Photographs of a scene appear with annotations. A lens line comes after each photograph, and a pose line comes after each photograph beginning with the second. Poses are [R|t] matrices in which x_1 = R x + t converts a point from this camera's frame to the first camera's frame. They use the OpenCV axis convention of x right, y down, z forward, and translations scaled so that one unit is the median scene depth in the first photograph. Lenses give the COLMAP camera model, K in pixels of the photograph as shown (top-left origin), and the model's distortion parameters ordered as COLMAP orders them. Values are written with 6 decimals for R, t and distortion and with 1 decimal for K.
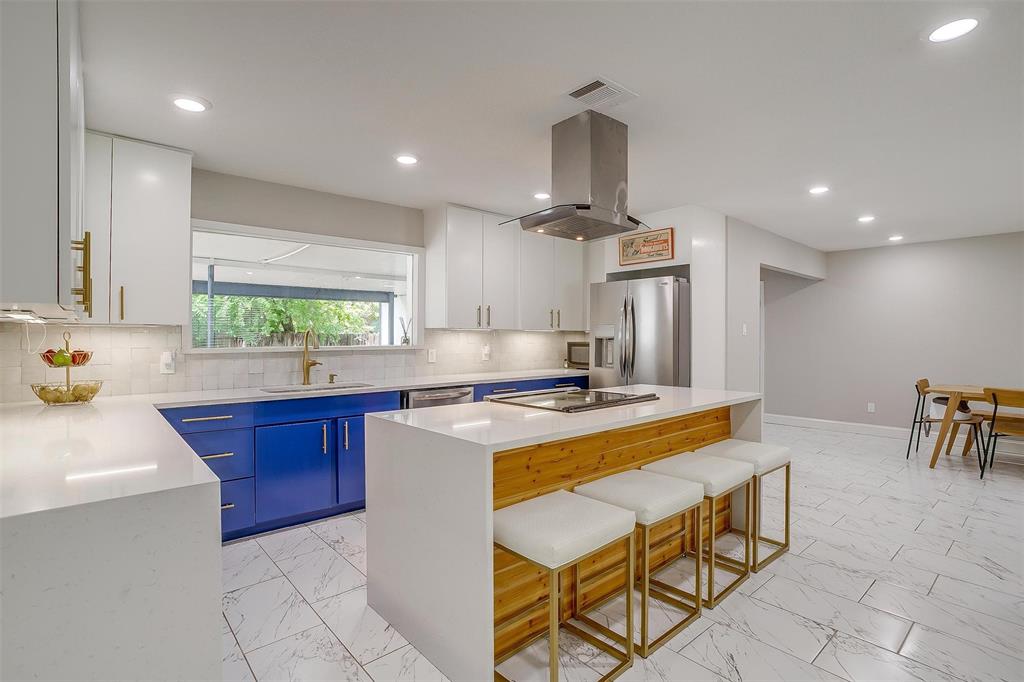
lens RADIAL K [[493.4, 0, 510.6], [0, 493.4, 340.6], [0, 0, 1]] dist [-0.060249, 0.031811]
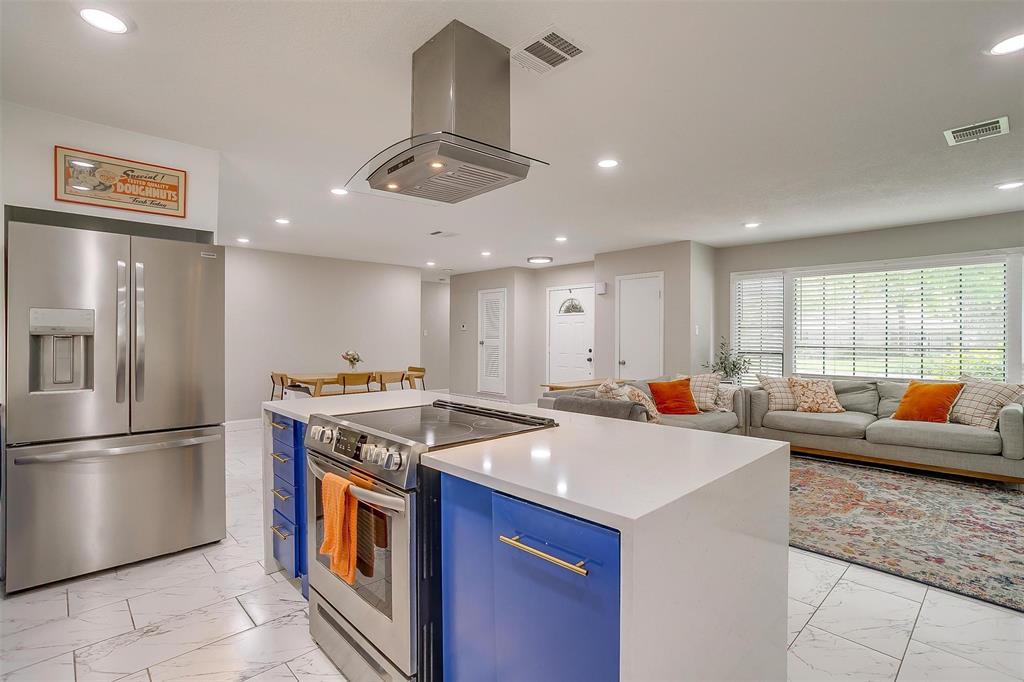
lens RADIAL K [[494.7, 0, 512.6], [0, 494.7, 336.7], [0, 0, 1]] dist [-0.037726, 0.021977]
pose [[-0.054988, -0.001396, 0.998486, -0.505504], [0.004541, 0.999988, 0.001648, -0.002908], [-0.998477, 0.004625, -0.054981, 0.807616]]
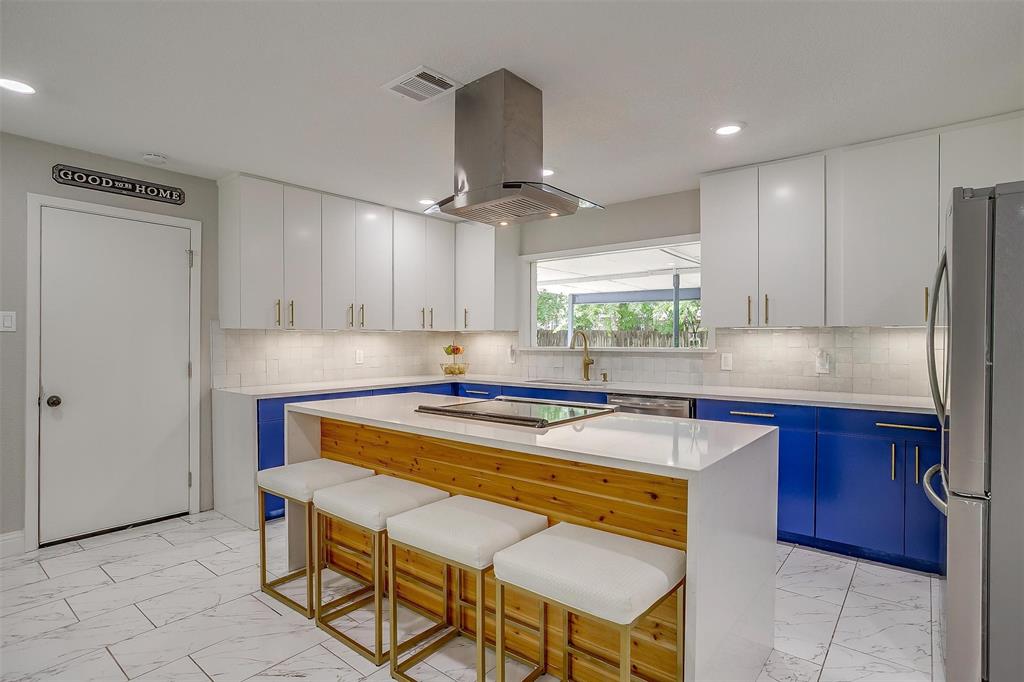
lens RADIAL K [[527.4, 0, 512.0], [0, 527.4, 341.0], [0, 0, 1]] dist [-0.072596, 0.047229]
pose [[0.164626, 0.003470, -0.986350, 0.899539], [-0.006200, 0.999978, 0.002483, -0.004185], [0.986337, 0.005707, 0.164643, 0.732316]]
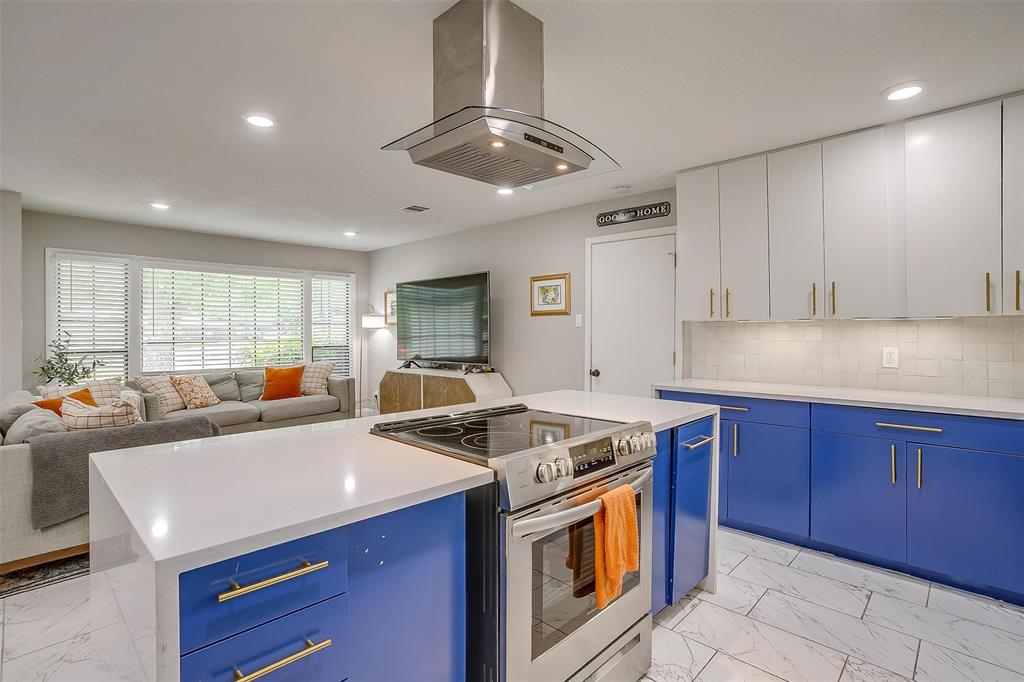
lens RADIAL K [[497.3, 0, 510.5], [0, 497.3, 336.8], [0, 0, 1]] dist [-0.059306, 0.033012]
pose [[-0.995633, 0.000977, -0.093347, 0.168966], [-0.000566, 0.999864, 0.016499, -0.007939], [0.093351, 0.016480, -0.995497, 1.421194]]
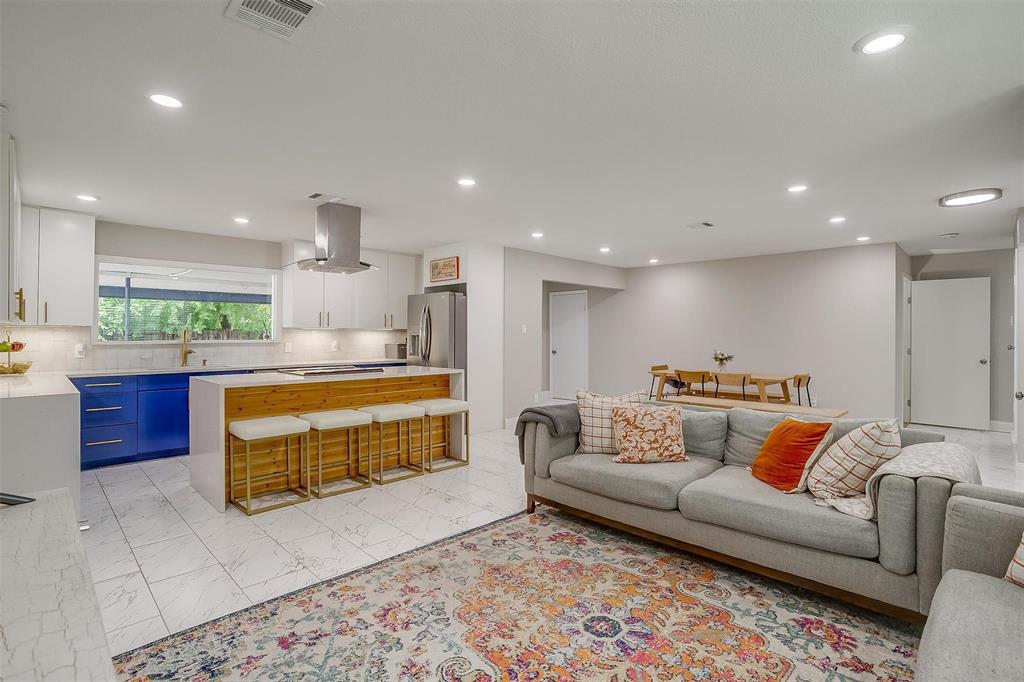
lens RADIAL K [[497.3, 0, 510.5], [0, 497.3, 336.8], [0, 0, 1]] dist [-0.059306, 0.033012]
pose [[0.997944, 0.000741, 0.064082, 0.541805], [-0.000607, 0.999998, -0.002119, 0.004567], [-0.064083, 0.002076, 0.997942, -0.606911]]
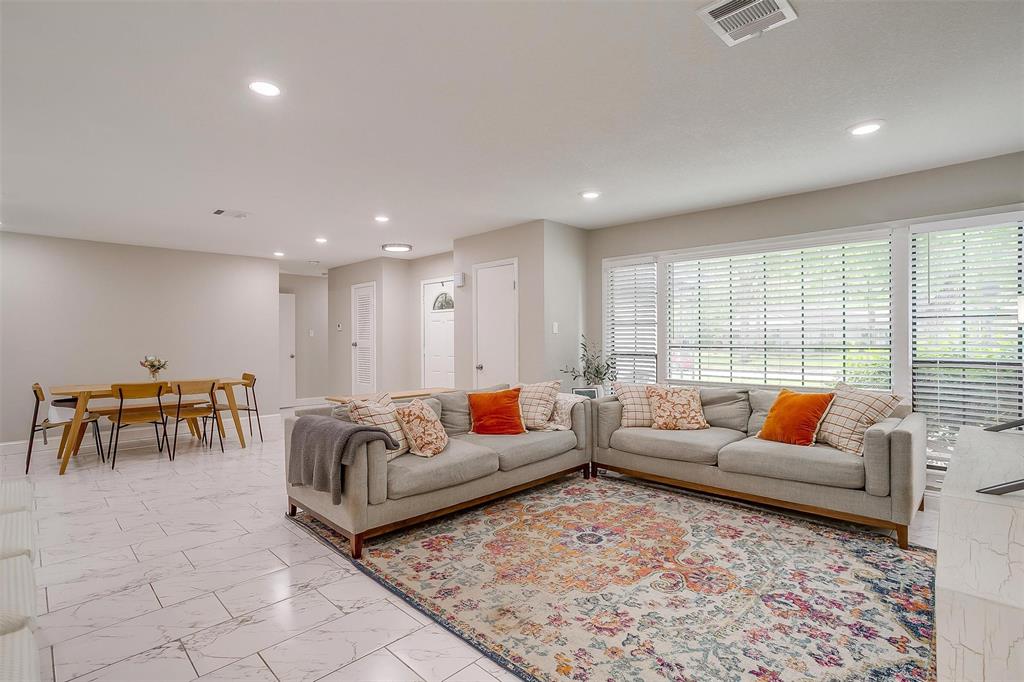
lens RADIAL K [[497.3, 0, 510.5], [0, 497.3, 336.8], [0, 0, 1]] dist [-0.059306, 0.033012]
pose [[-0.075531, -0.001643, 0.997142, -0.219872], [0.013159, 0.999910, 0.002644, 0.000424], [-0.997057, 0.013321, -0.075502, 0.255017]]
